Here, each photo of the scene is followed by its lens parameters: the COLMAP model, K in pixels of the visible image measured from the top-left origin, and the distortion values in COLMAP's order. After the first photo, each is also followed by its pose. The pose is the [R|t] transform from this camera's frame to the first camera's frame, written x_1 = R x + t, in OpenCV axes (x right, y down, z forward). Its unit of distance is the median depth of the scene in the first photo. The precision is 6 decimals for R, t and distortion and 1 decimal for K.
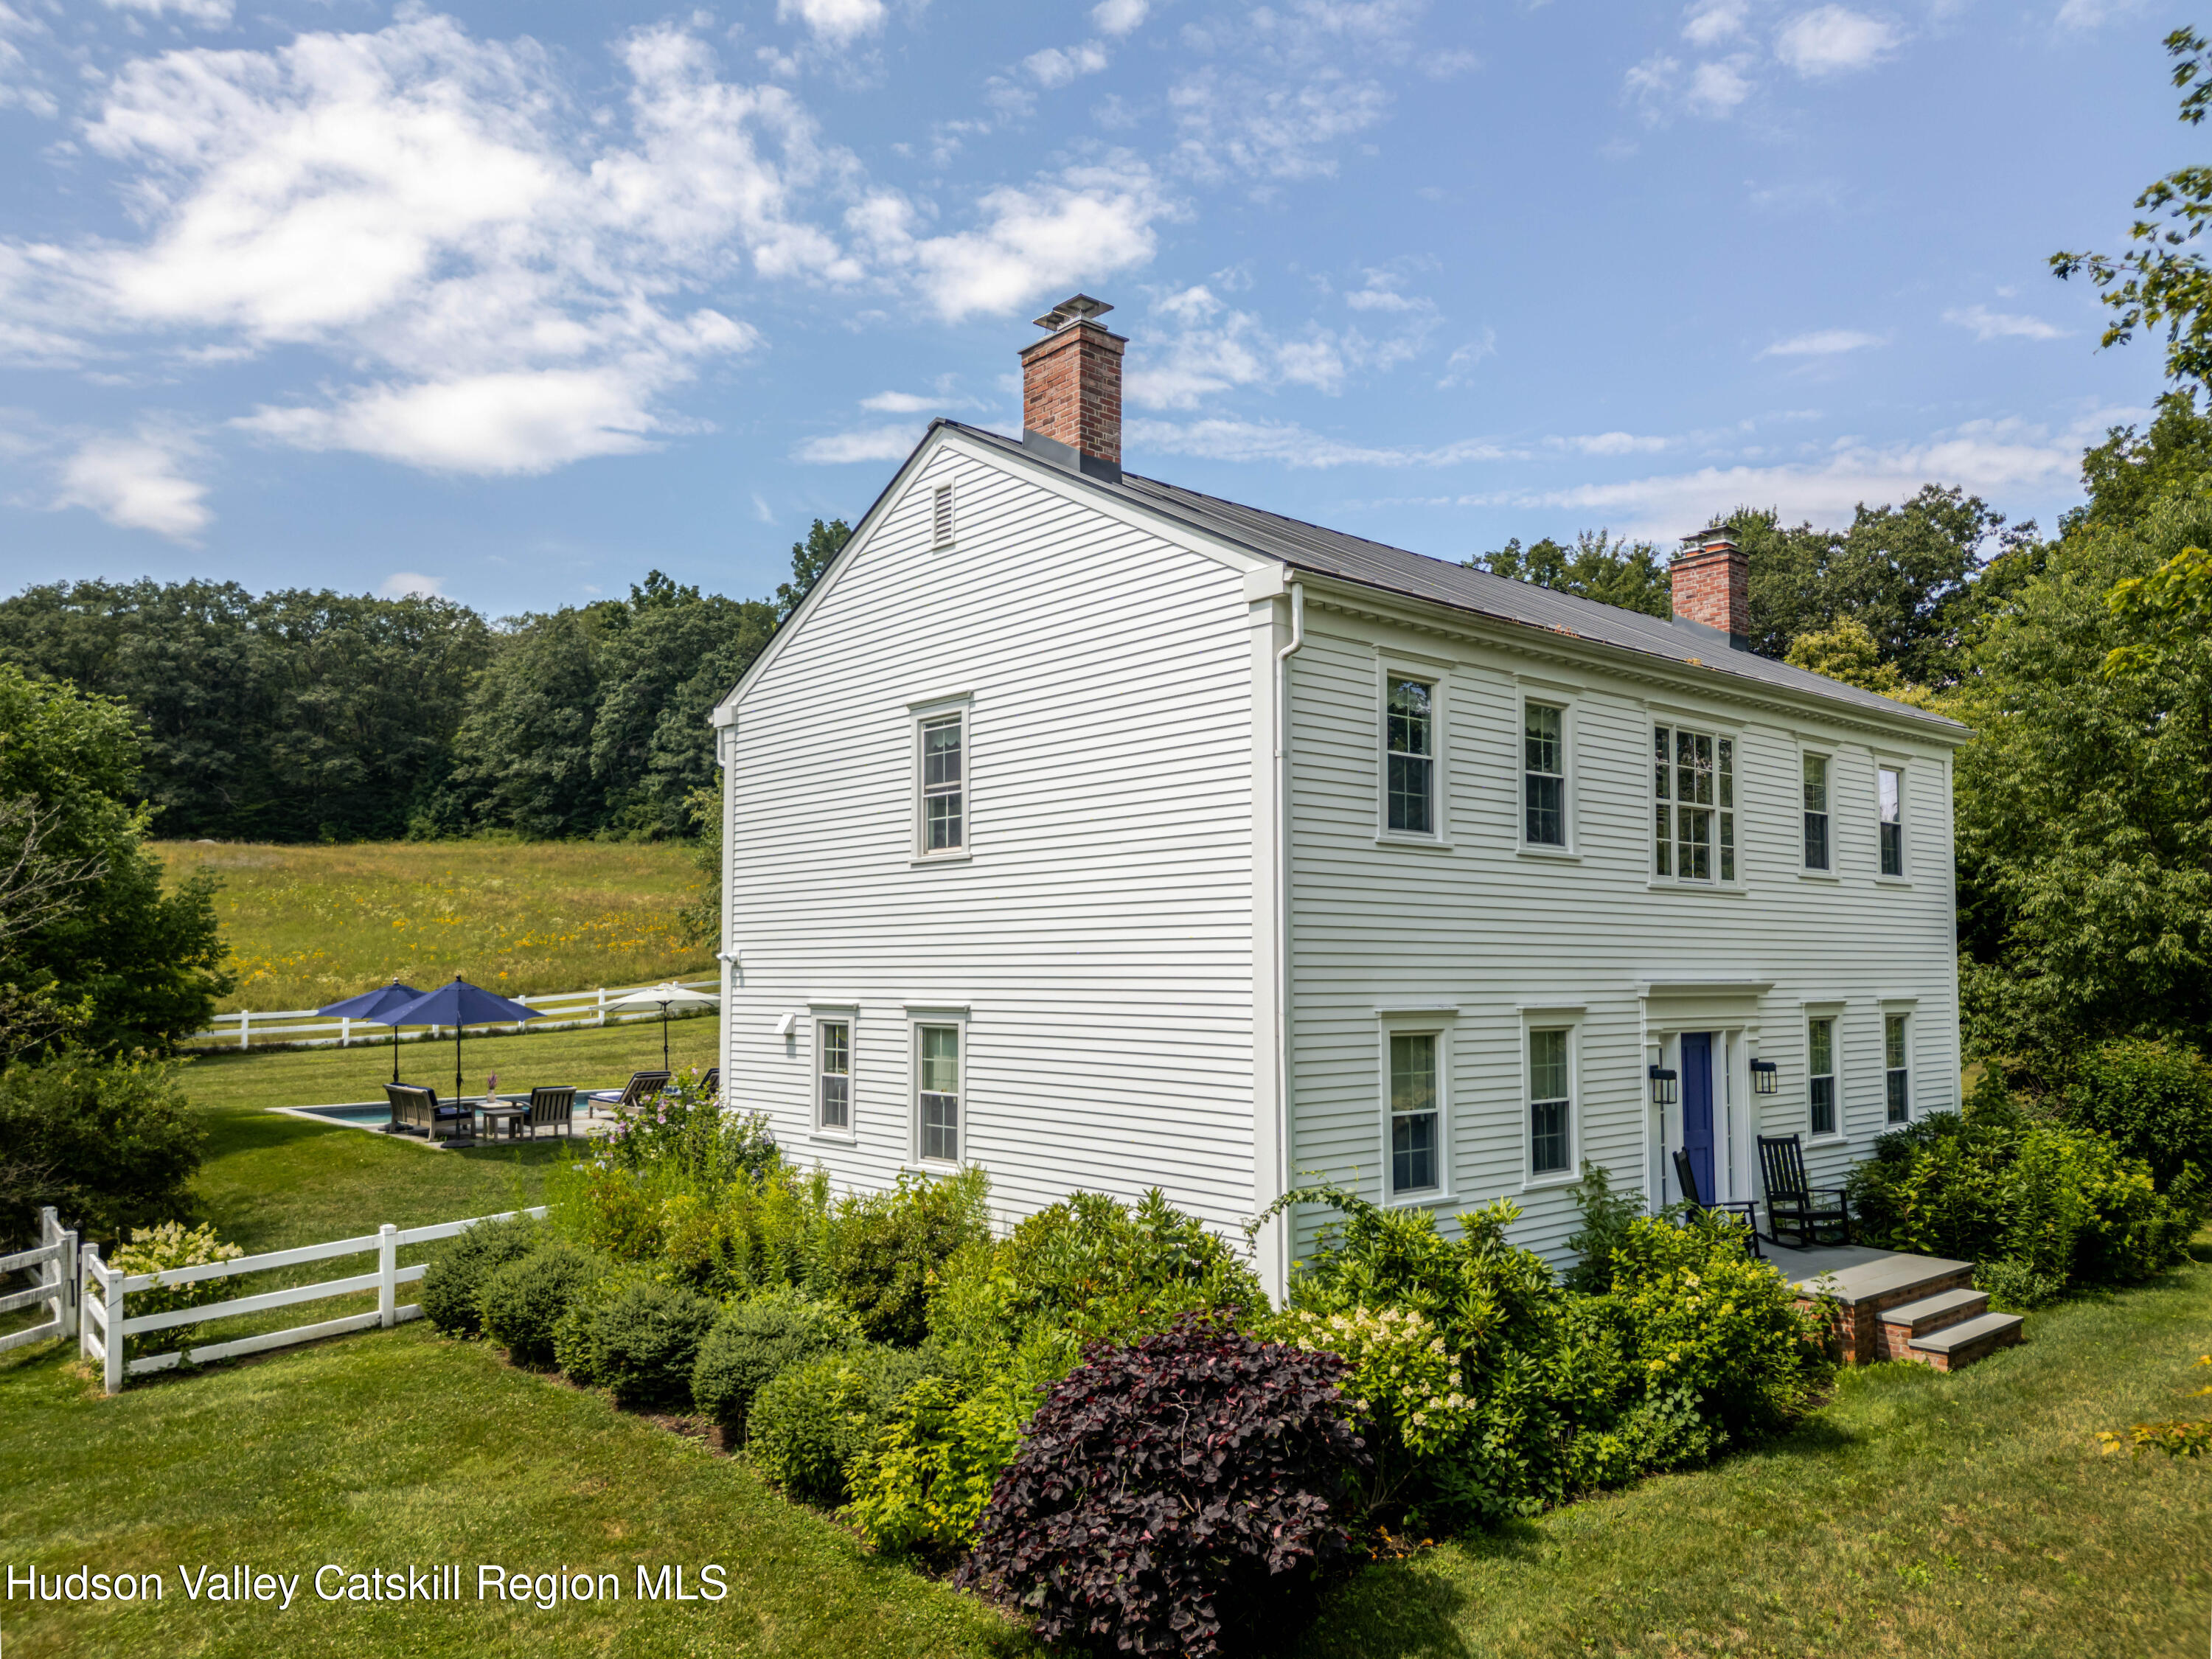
lens RADIAL K [[1542.1, 0, 1114.8], [0, 1542.1, 879.4], [0, 0, 1]] dist [0.092874, -0.114393]
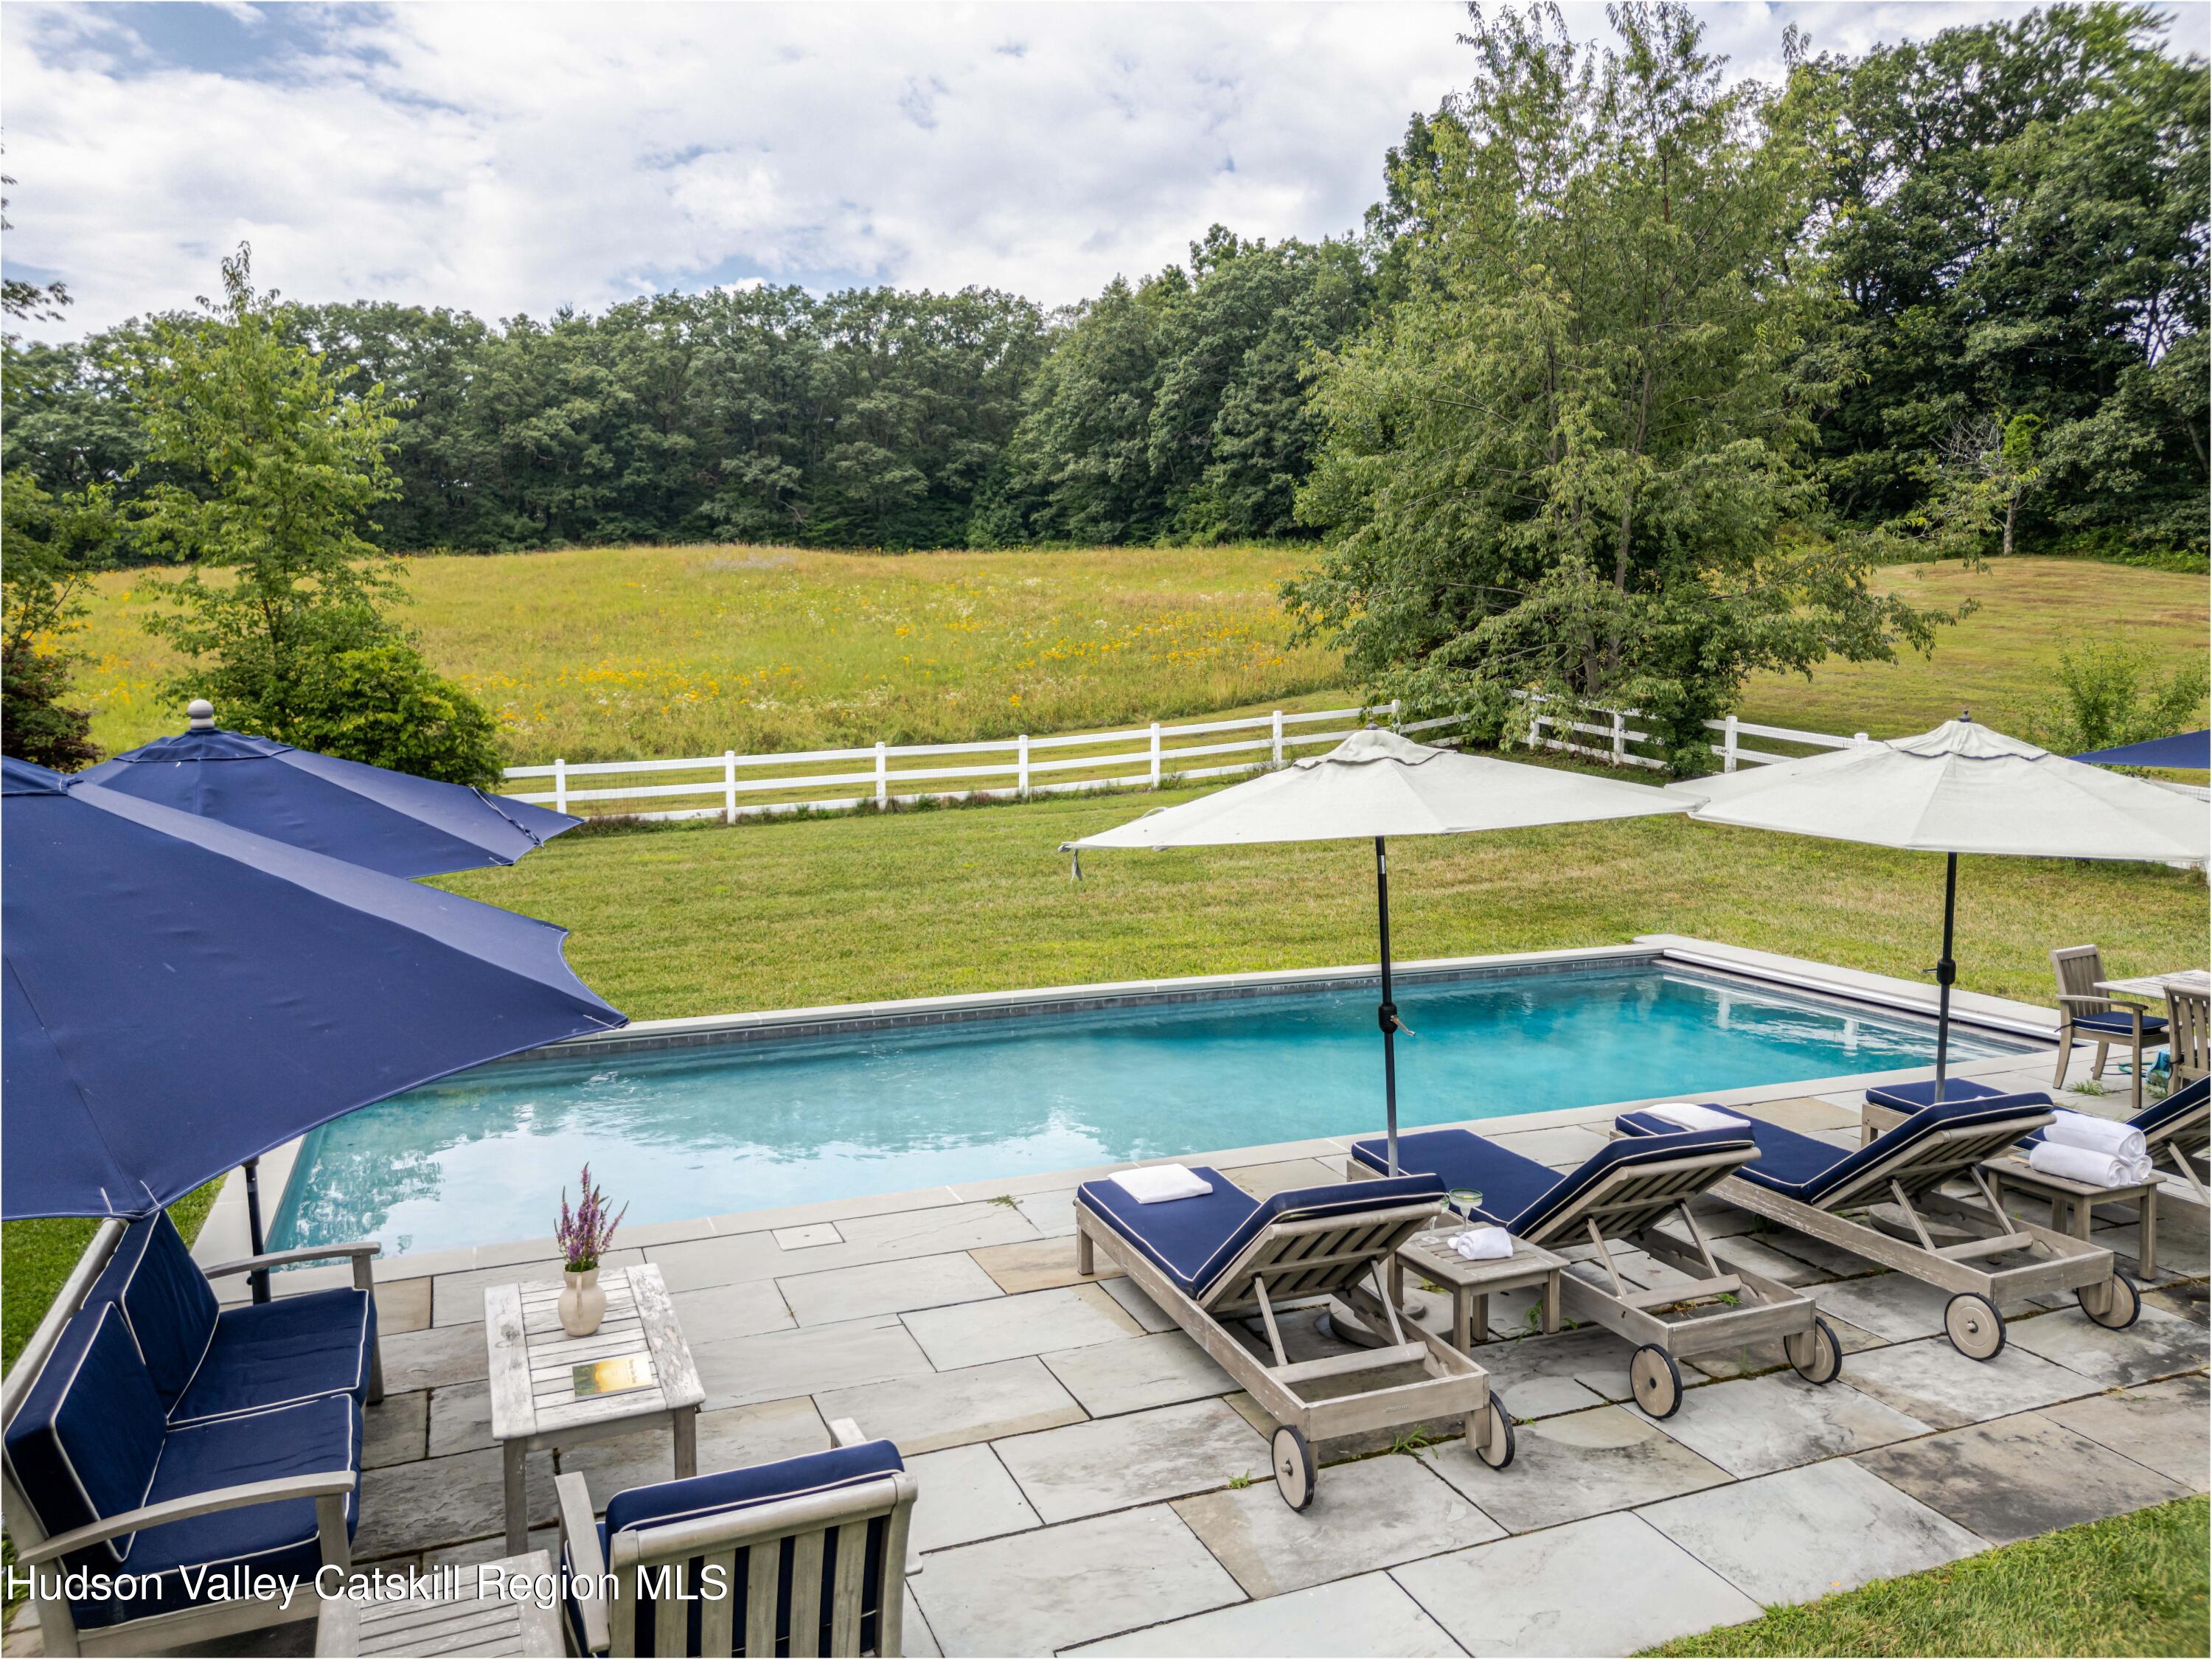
lens RADIAL K [[1542.1, 0, 1114.8], [0, 1542.1, 879.4], [0, 0, 1]] dist [0.092874, -0.114393]
pose [[0.938745, 0.037462, -0.342569, -0.048421], [0.022714, 0.985185, 0.169981, 0.009870], [0.343862, -0.167350, 0.923987, 0.151704]]
